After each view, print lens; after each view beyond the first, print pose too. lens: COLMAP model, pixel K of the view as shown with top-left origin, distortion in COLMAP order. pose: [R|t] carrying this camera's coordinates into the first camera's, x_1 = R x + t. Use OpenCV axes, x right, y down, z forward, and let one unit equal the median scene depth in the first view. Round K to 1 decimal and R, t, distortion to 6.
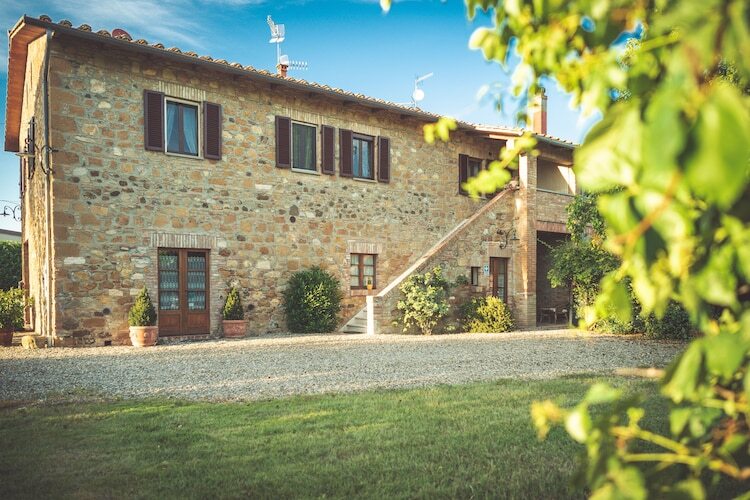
lens RADIAL K [[530.8, 0, 404.4], [0, 530.8, 301.3], [0, 0, 1]] dist [-0.003136, -0.001413]
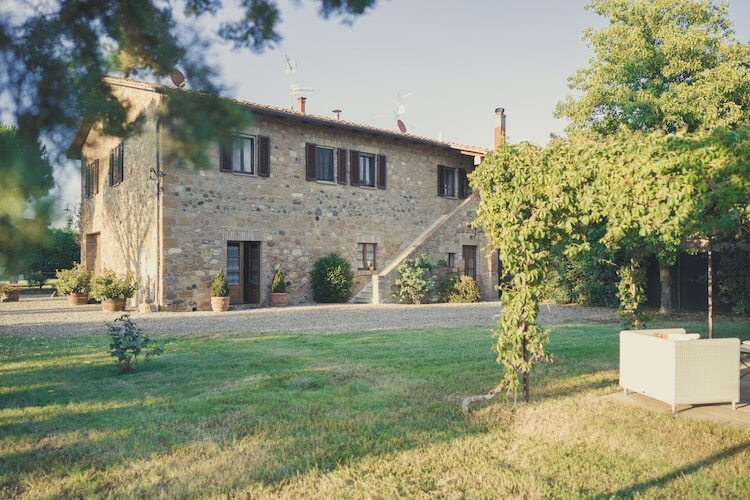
lens RADIAL K [[541.1, 0, 377.7], [0, 541.1, 265.1], [0, 0, 1]] dist [-0.003424, -0.000417]
pose [[0.999753, -0.002373, 0.022075, -0.087332], [0.003059, 0.999512, -0.031078, 0.006723], [-0.021991, 0.031138, 0.999273, -0.365092]]
